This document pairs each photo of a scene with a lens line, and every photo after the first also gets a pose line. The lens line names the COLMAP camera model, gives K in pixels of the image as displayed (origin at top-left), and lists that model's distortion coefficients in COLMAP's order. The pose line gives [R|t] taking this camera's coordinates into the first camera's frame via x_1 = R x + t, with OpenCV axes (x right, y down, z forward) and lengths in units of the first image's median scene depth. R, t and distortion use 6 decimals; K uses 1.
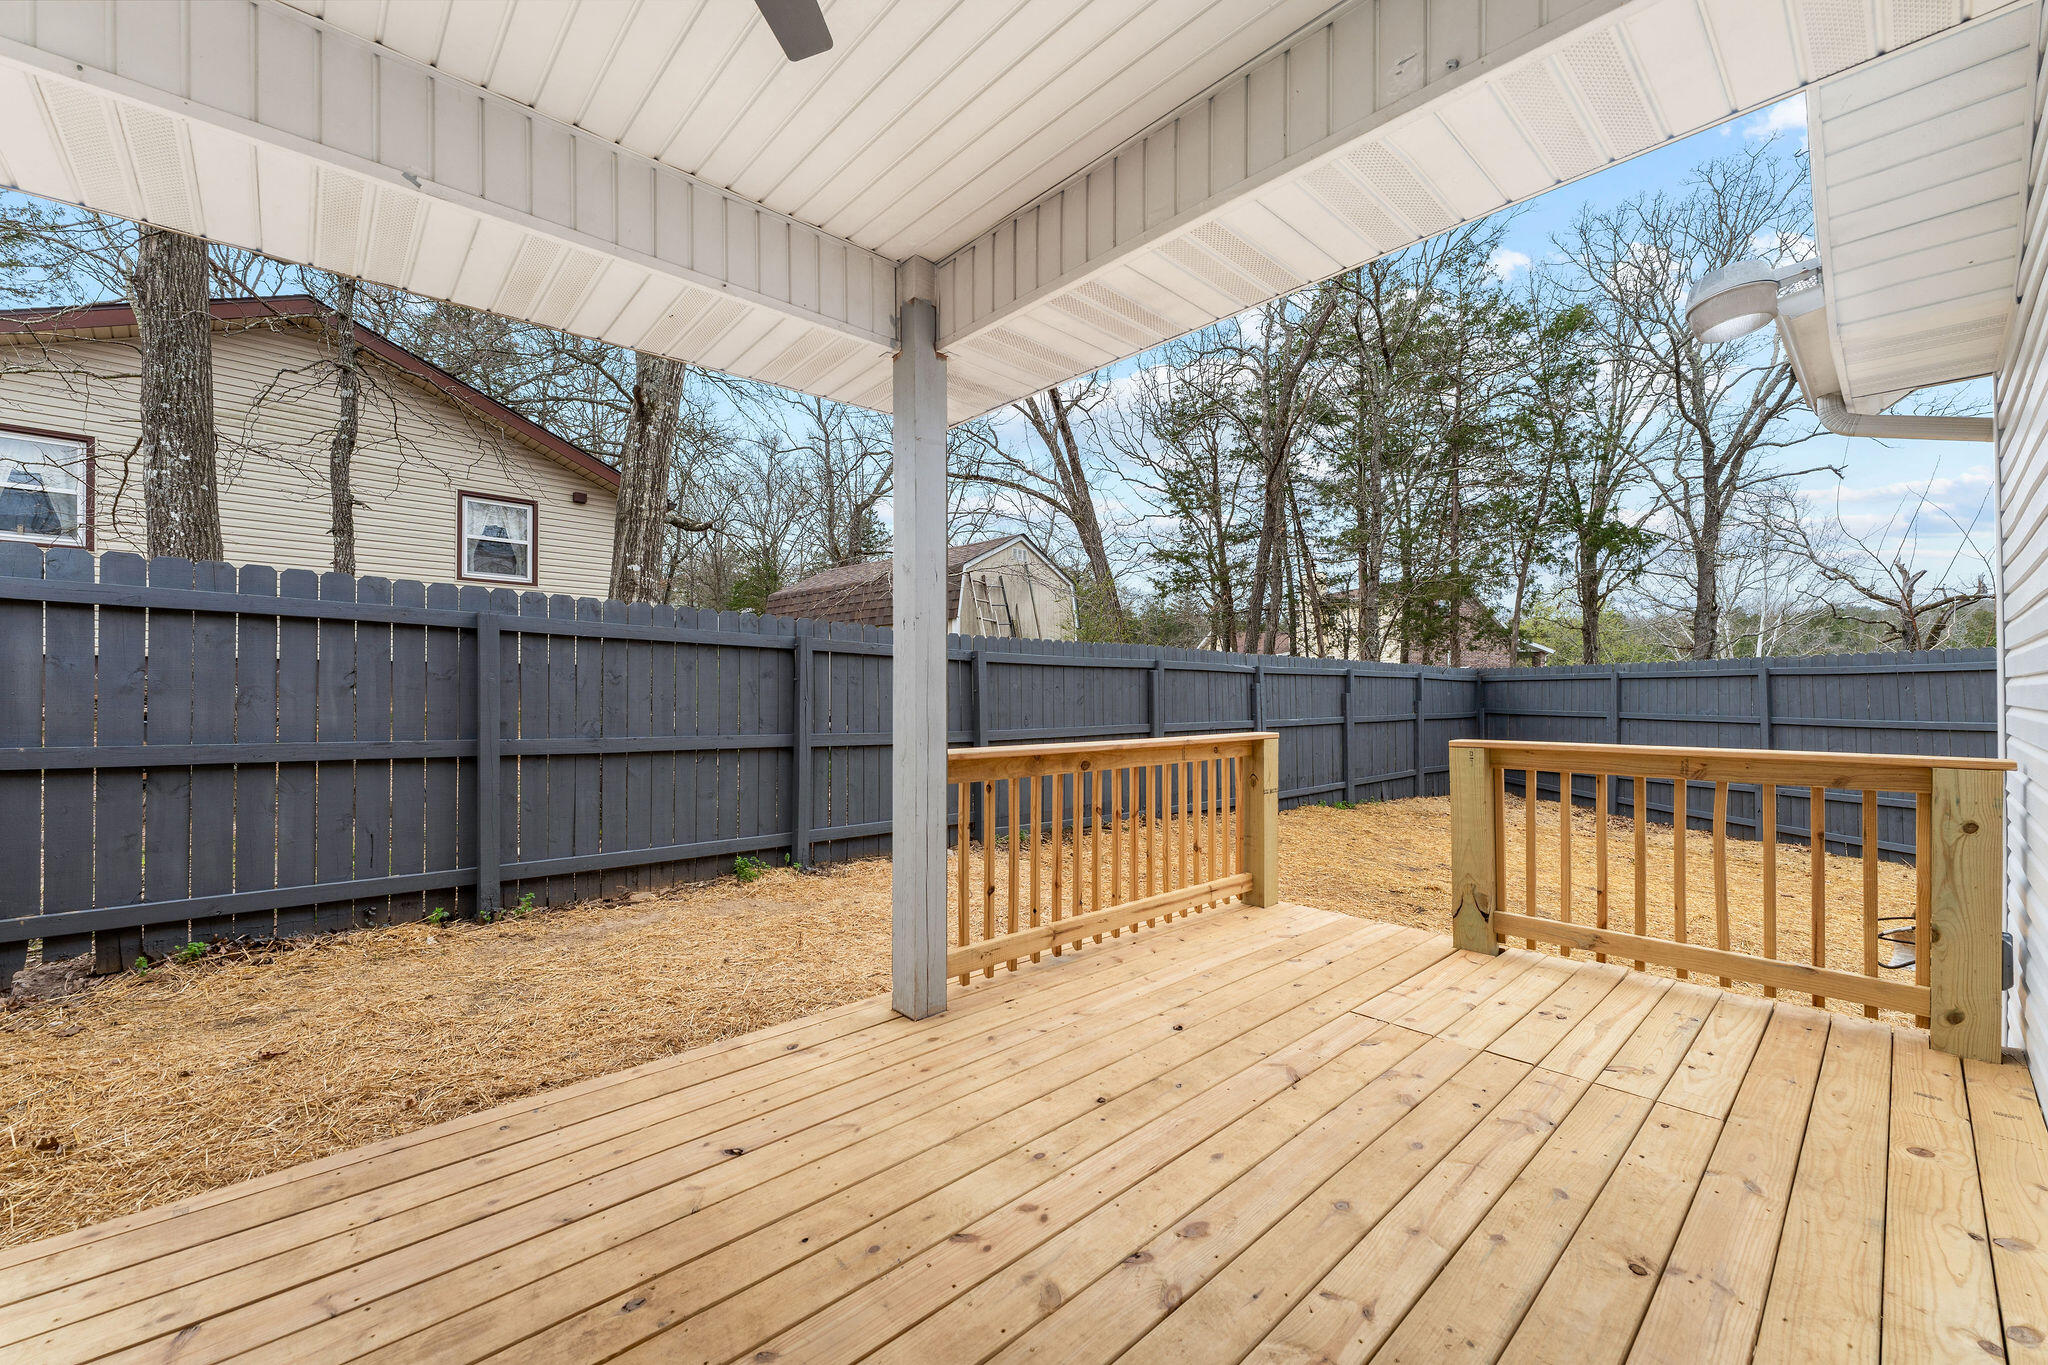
lens RADIAL K [[812.7, 0, 1022.9], [0, 812.7, 689.0], [0, 0, 1]] dist [0.002900, -0.000988]
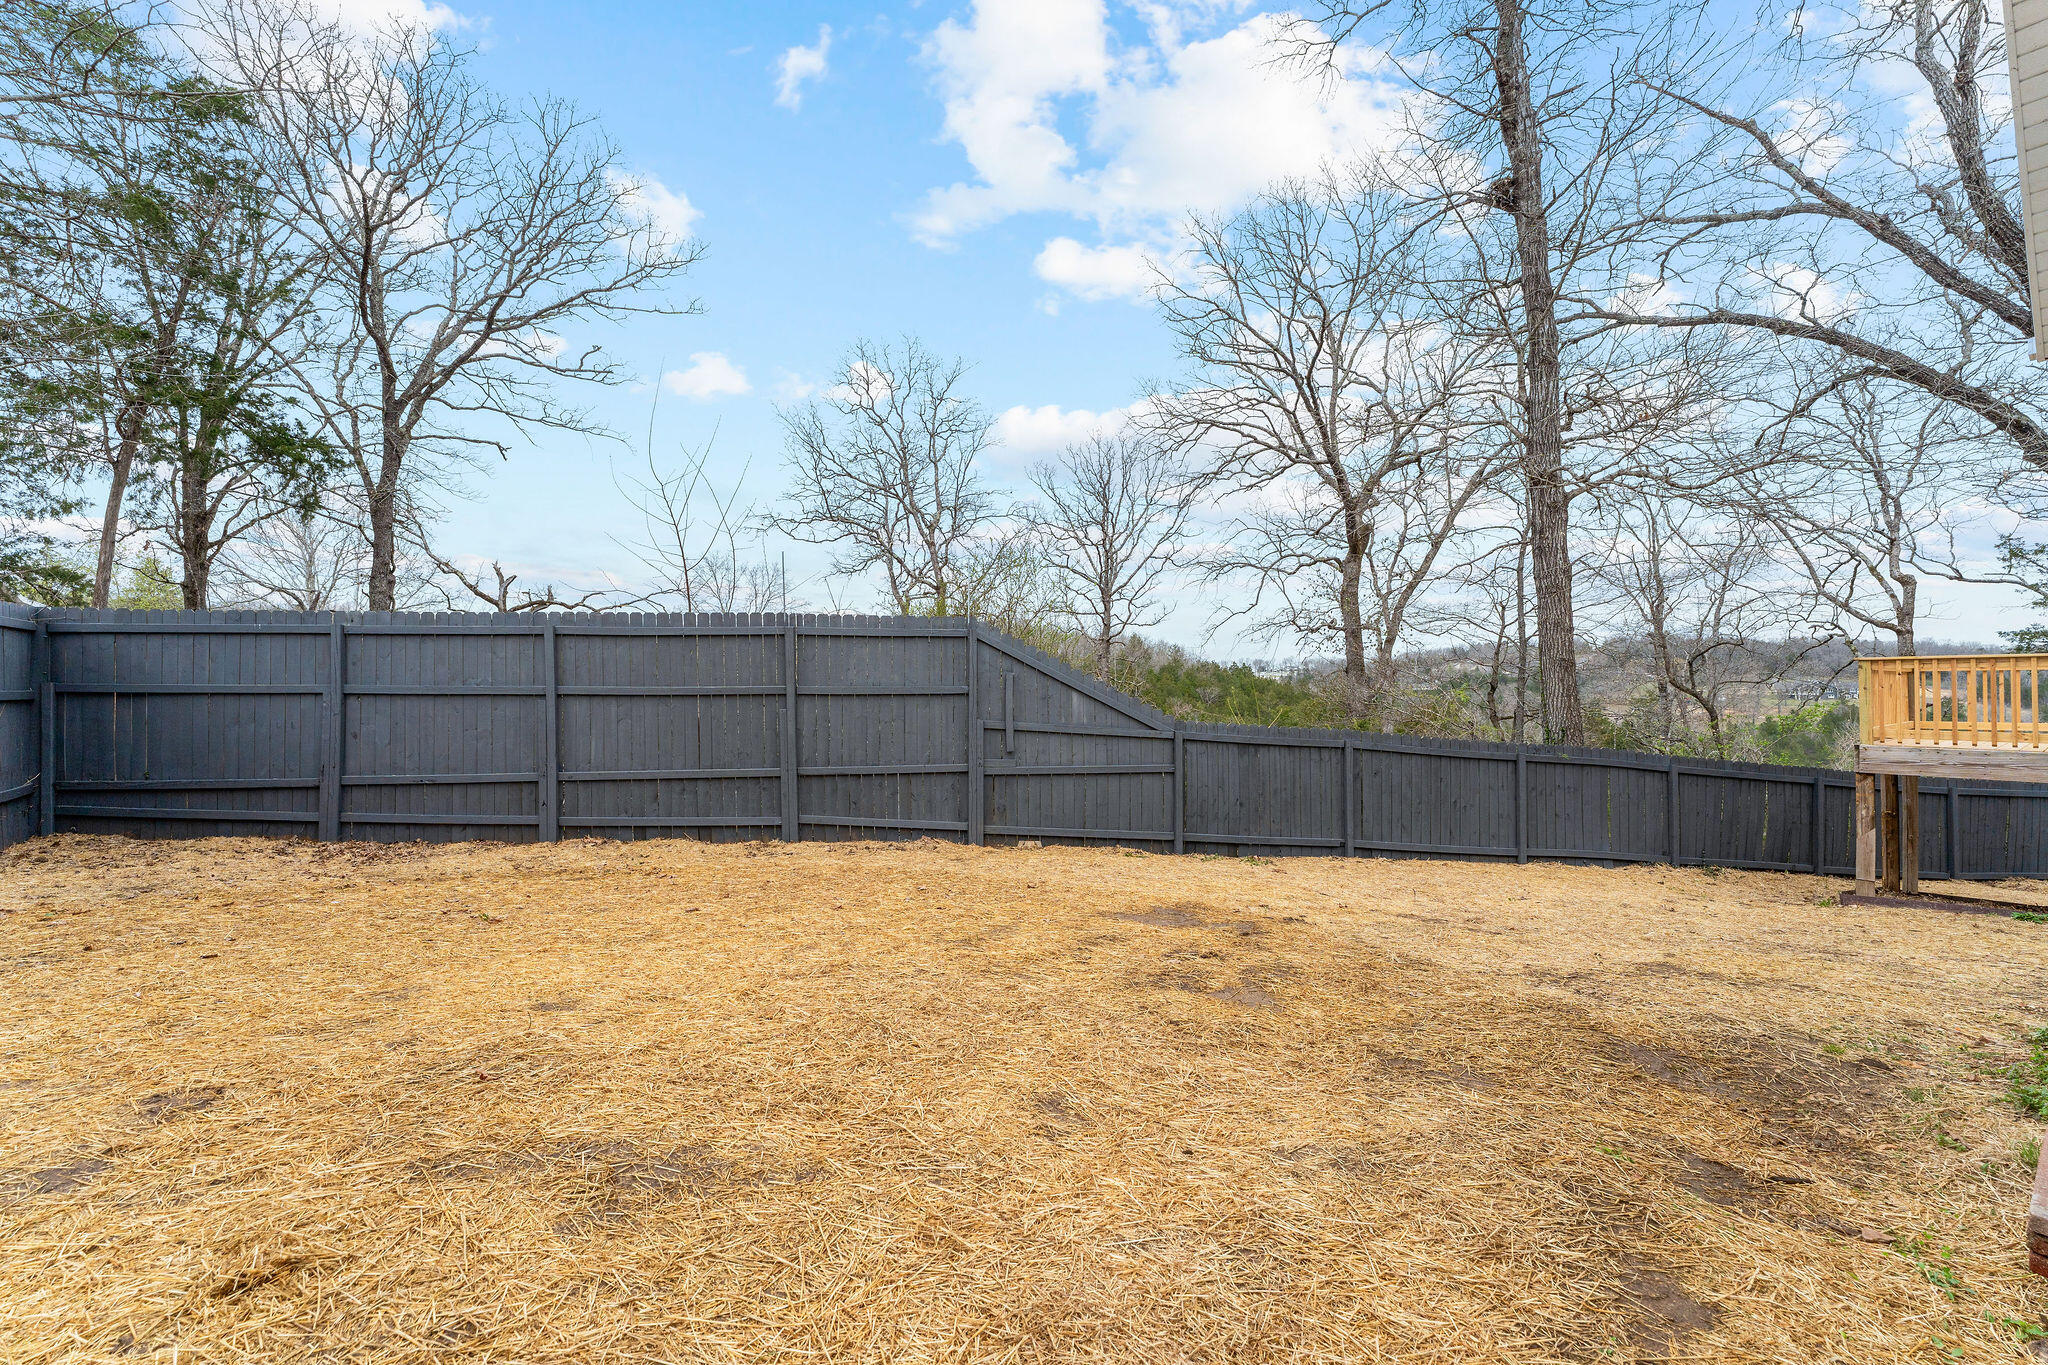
lens RADIAL K [[812.7, 0, 1022.5], [0, 812.7, 686.0], [0, 0, 1]] dist [0.002900, -0.000988]
pose [[0.117155, 0.006169, 0.993094, 0.112478], [-0.003217, 0.999978, -0.005833, 0.026371], [-0.993108, -0.002511, 0.117172, 0.308384]]
